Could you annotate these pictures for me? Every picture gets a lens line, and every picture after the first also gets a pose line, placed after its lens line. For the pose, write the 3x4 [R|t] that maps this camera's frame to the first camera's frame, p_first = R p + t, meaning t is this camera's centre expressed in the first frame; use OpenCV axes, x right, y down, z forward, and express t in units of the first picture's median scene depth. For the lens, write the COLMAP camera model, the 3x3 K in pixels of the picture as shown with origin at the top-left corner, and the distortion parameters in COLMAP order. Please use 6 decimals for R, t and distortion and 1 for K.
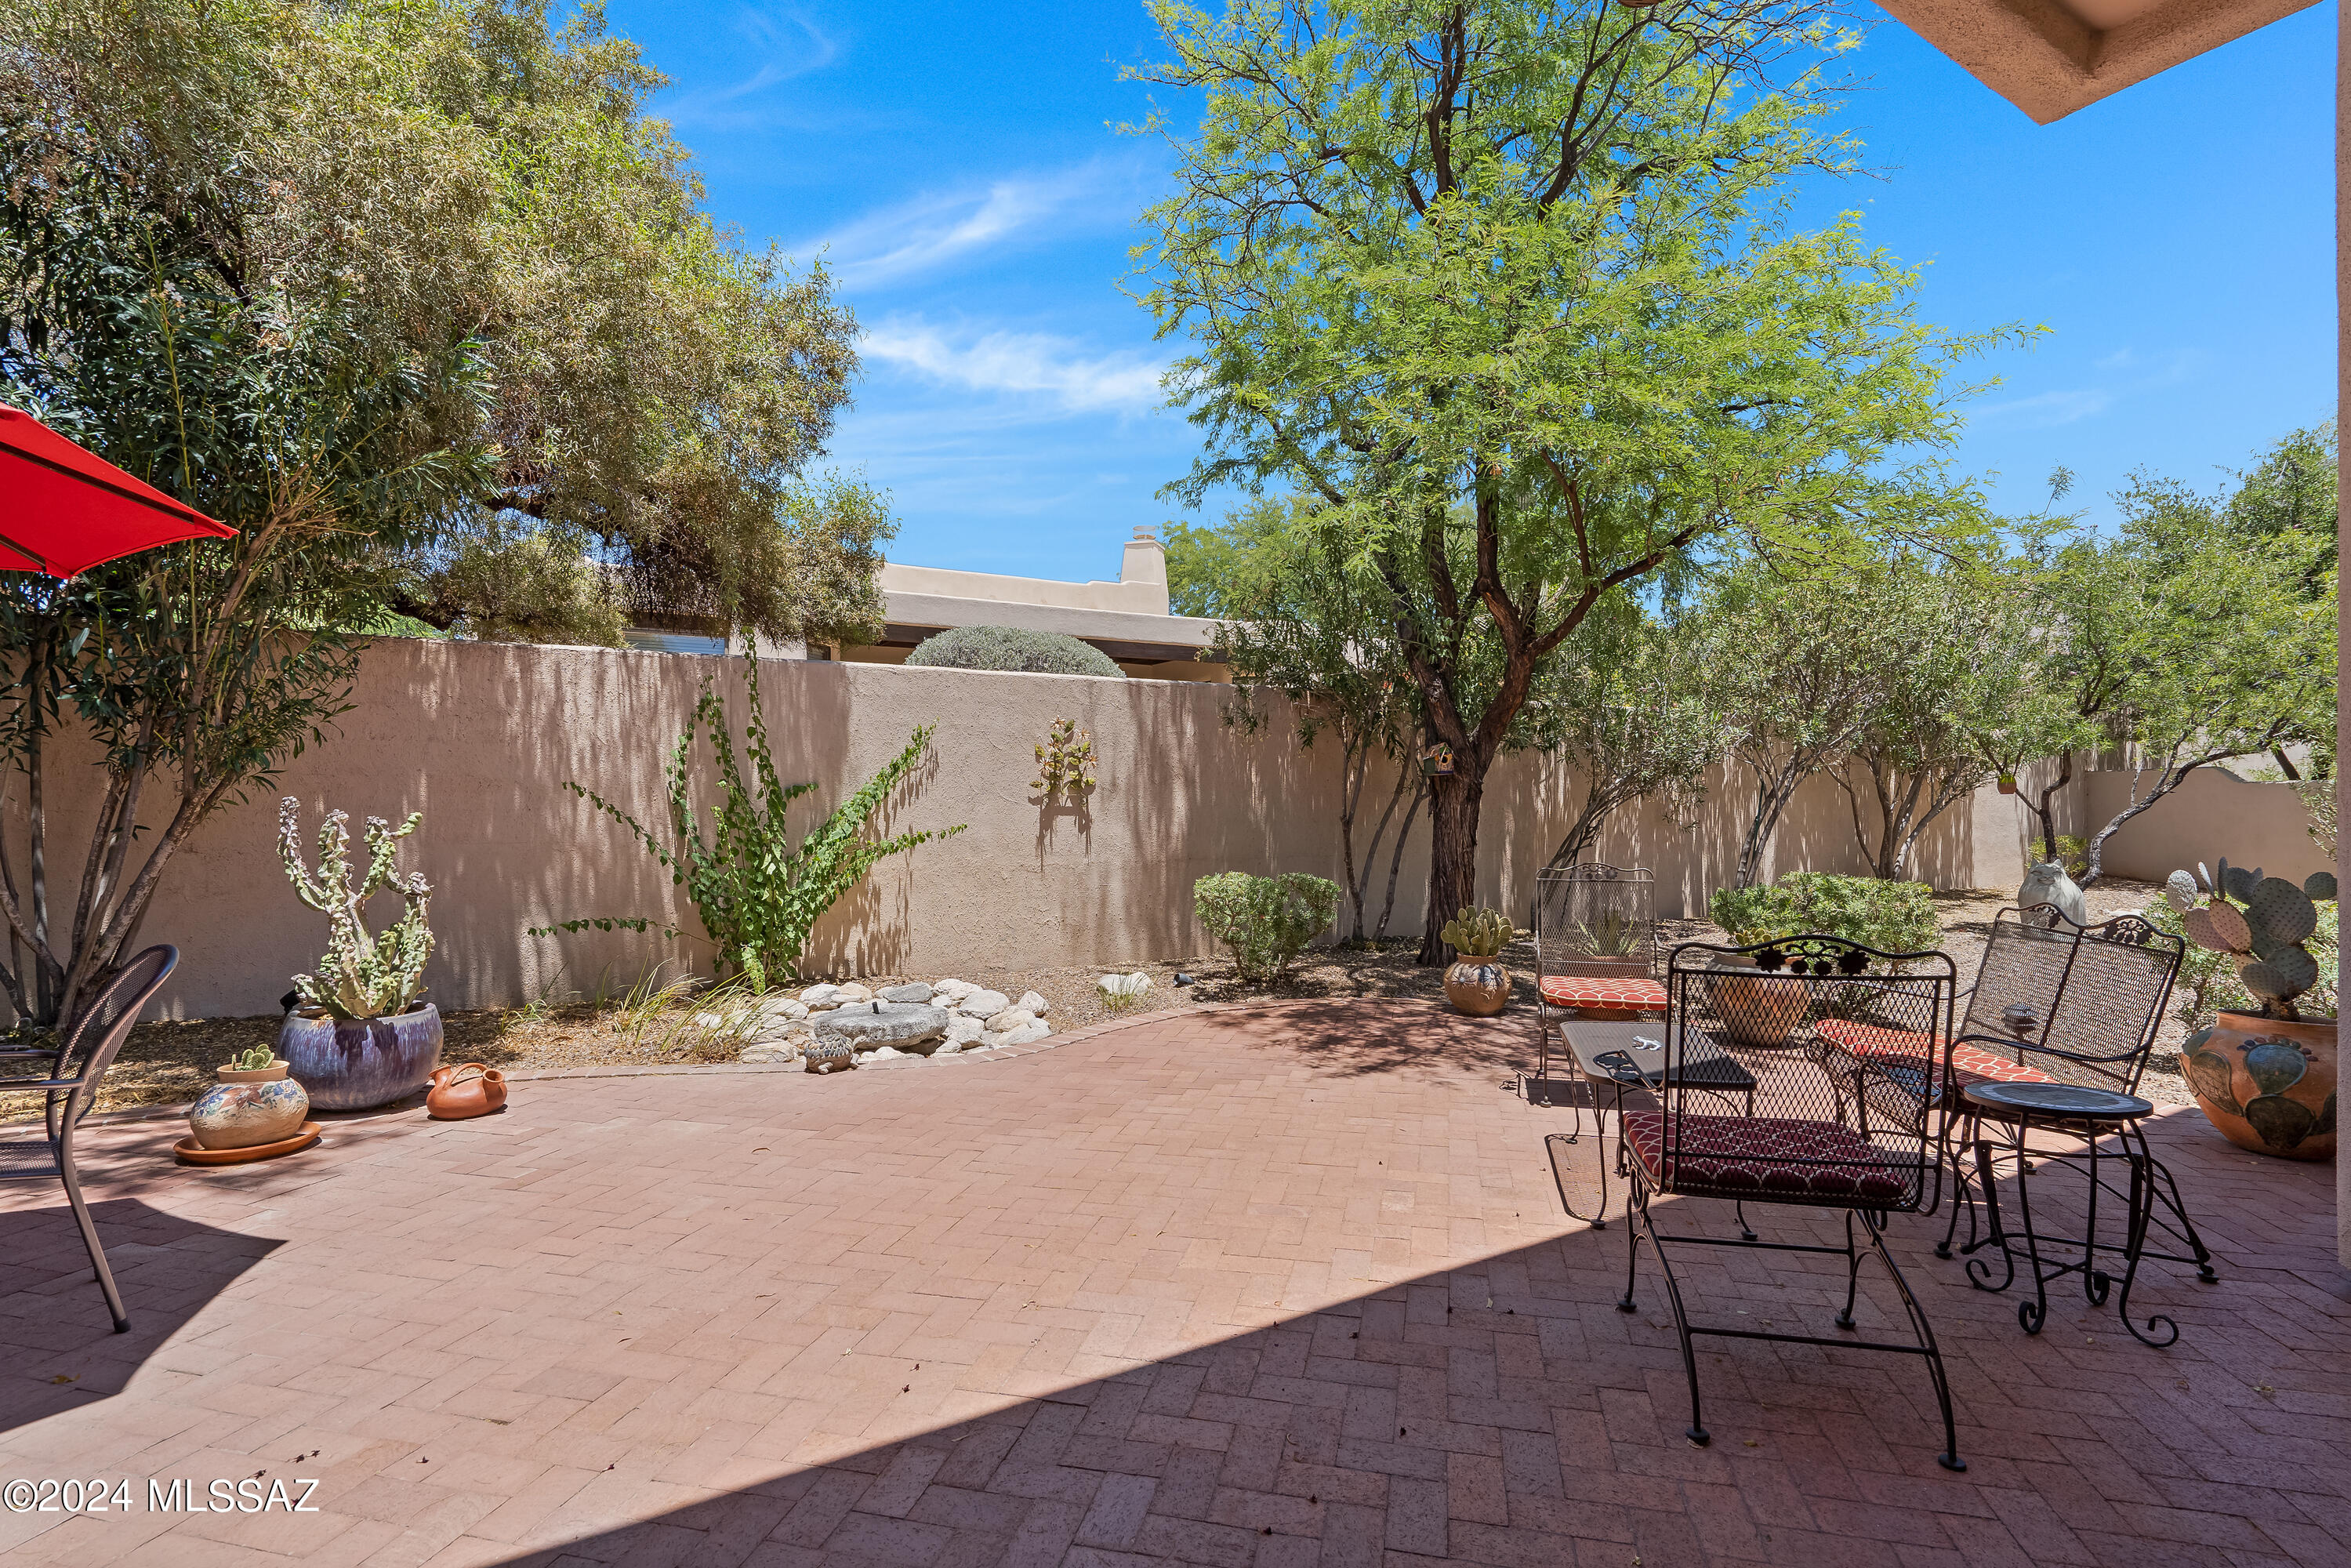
lens RADIAL K [[1089.5, 0, 1179.7], [0, 1089.5, 787.2], [0, 0, 1]] dist [-0.002545, 0.000536]
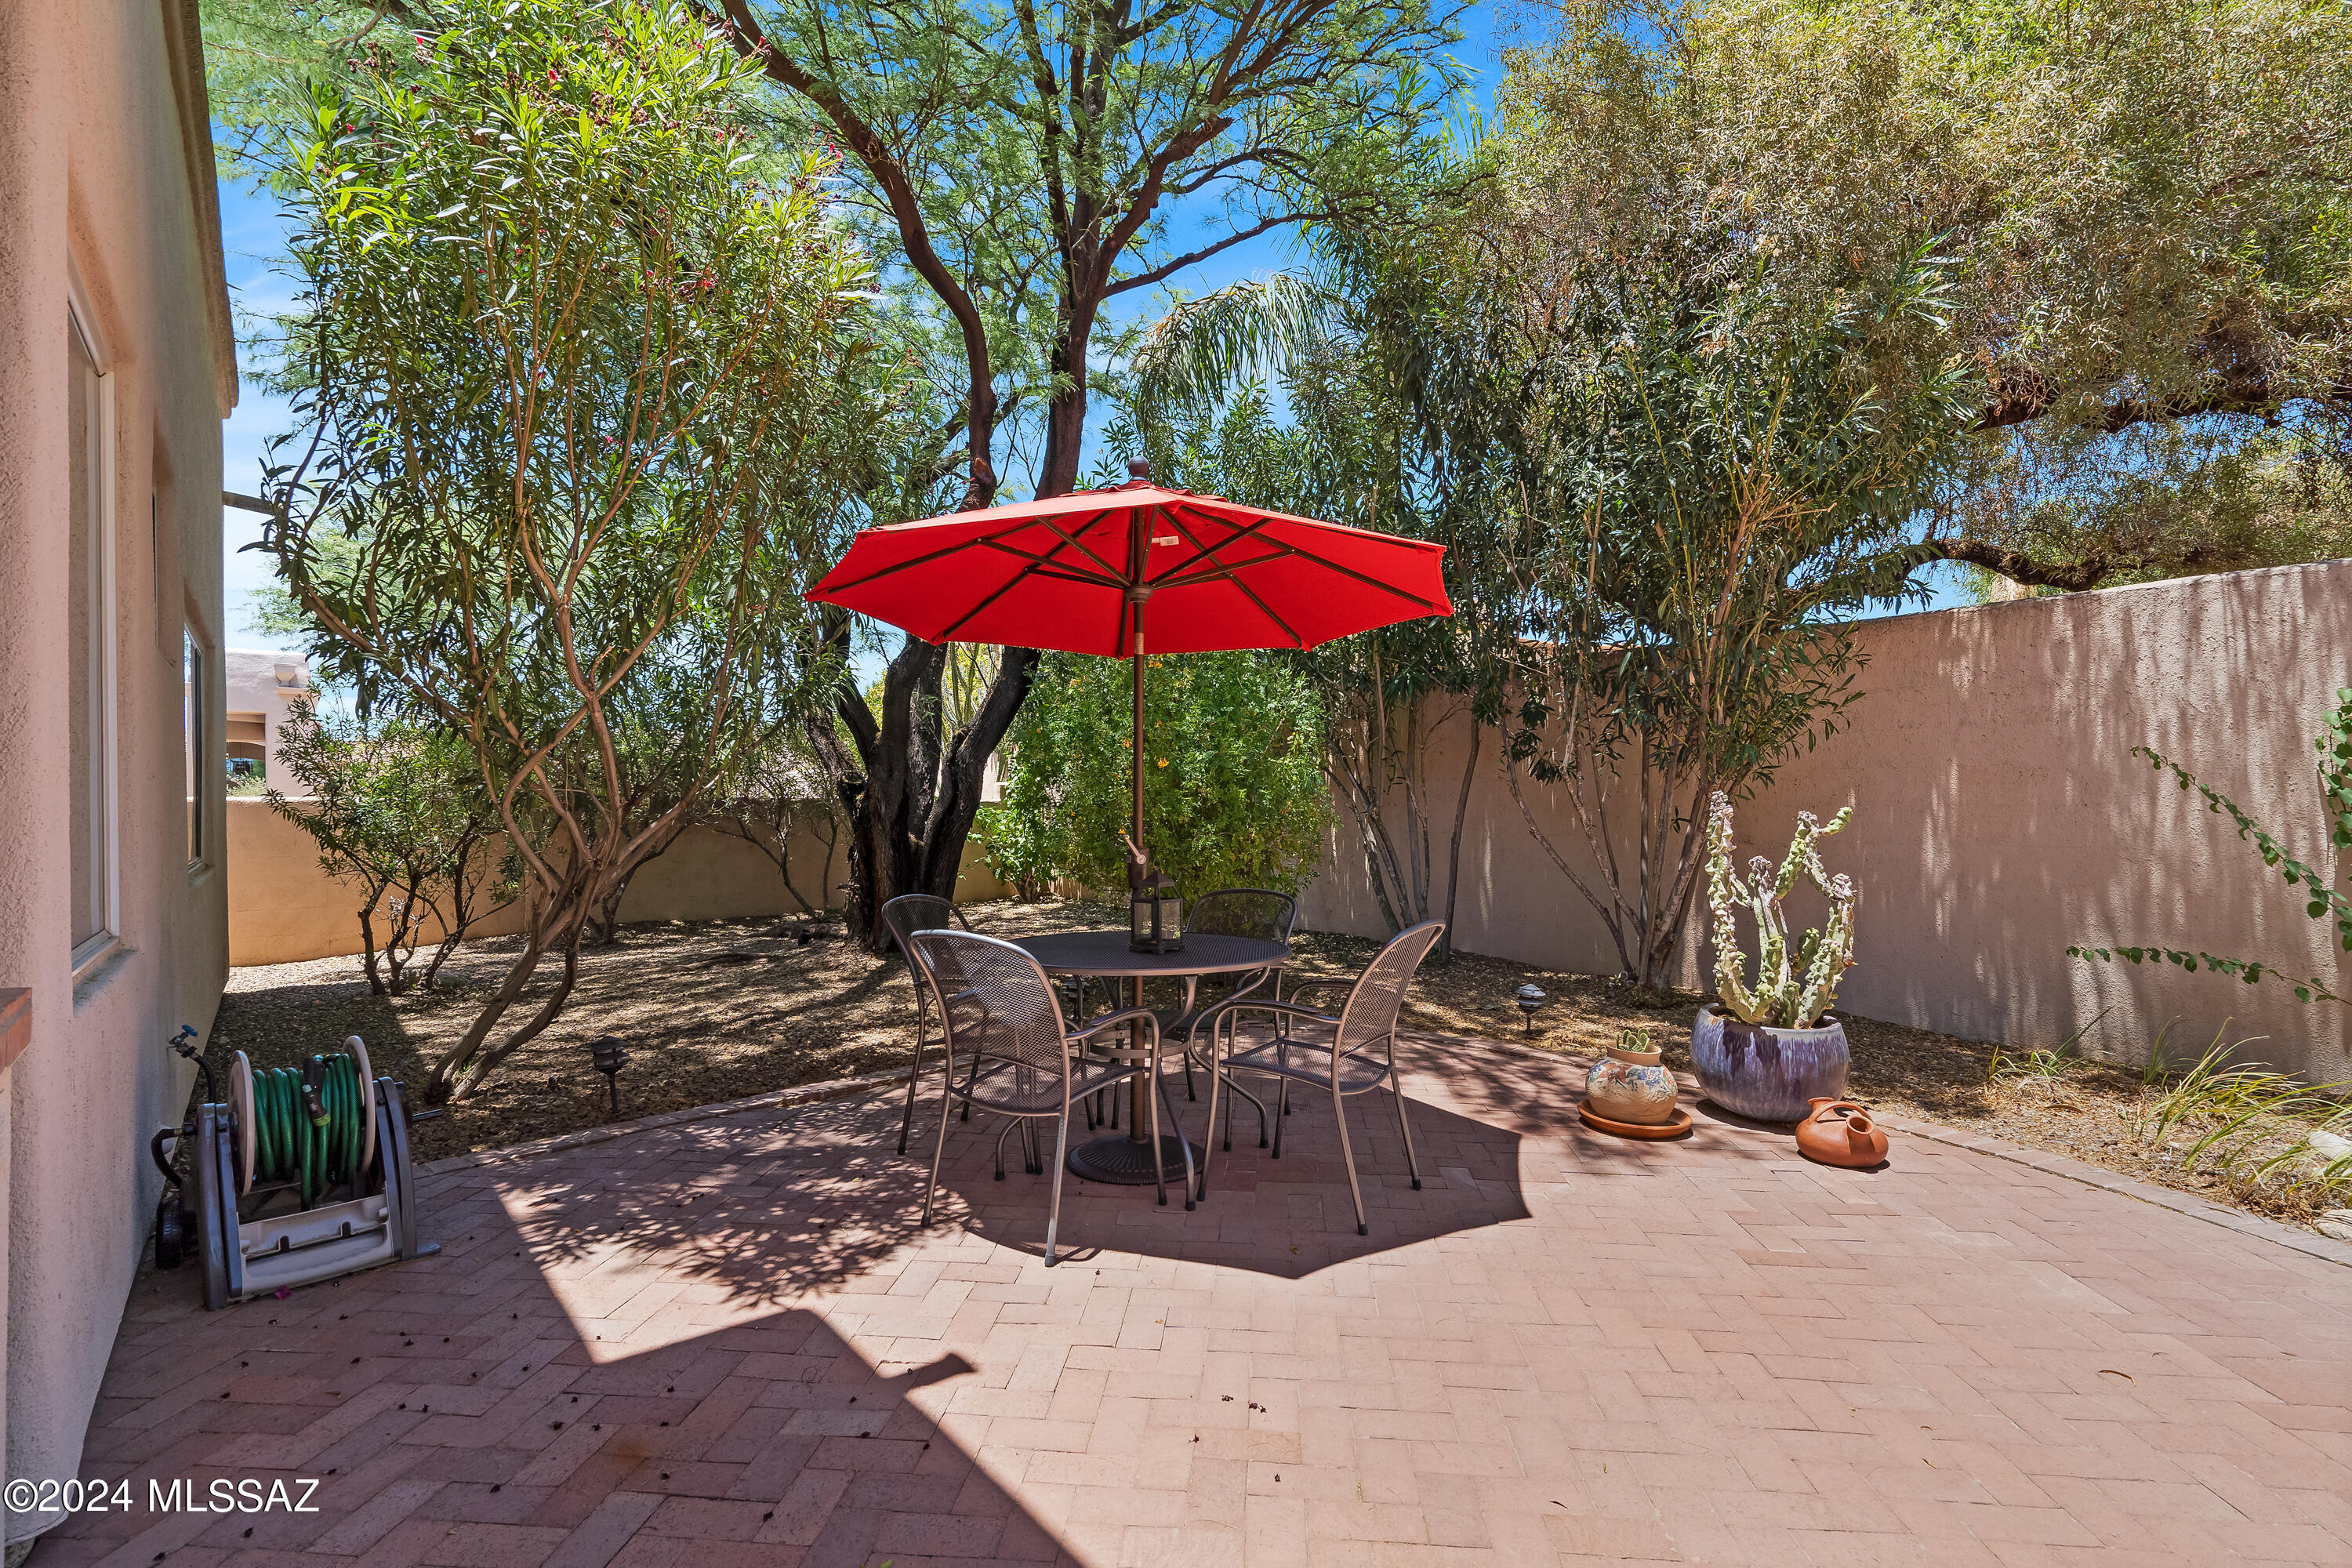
lens RADIAL K [[1089.9, 0, 1177.5], [0, 1089.9, 805.3], [0, 0, 1]] dist [-0.002545, 0.000536]
pose [[0.142752, 0.002142, -0.989756, 0.084659], [0.018971, 0.999808, 0.004900, 0.005635], [0.989577, -0.019477, 0.142684, 0.268878]]
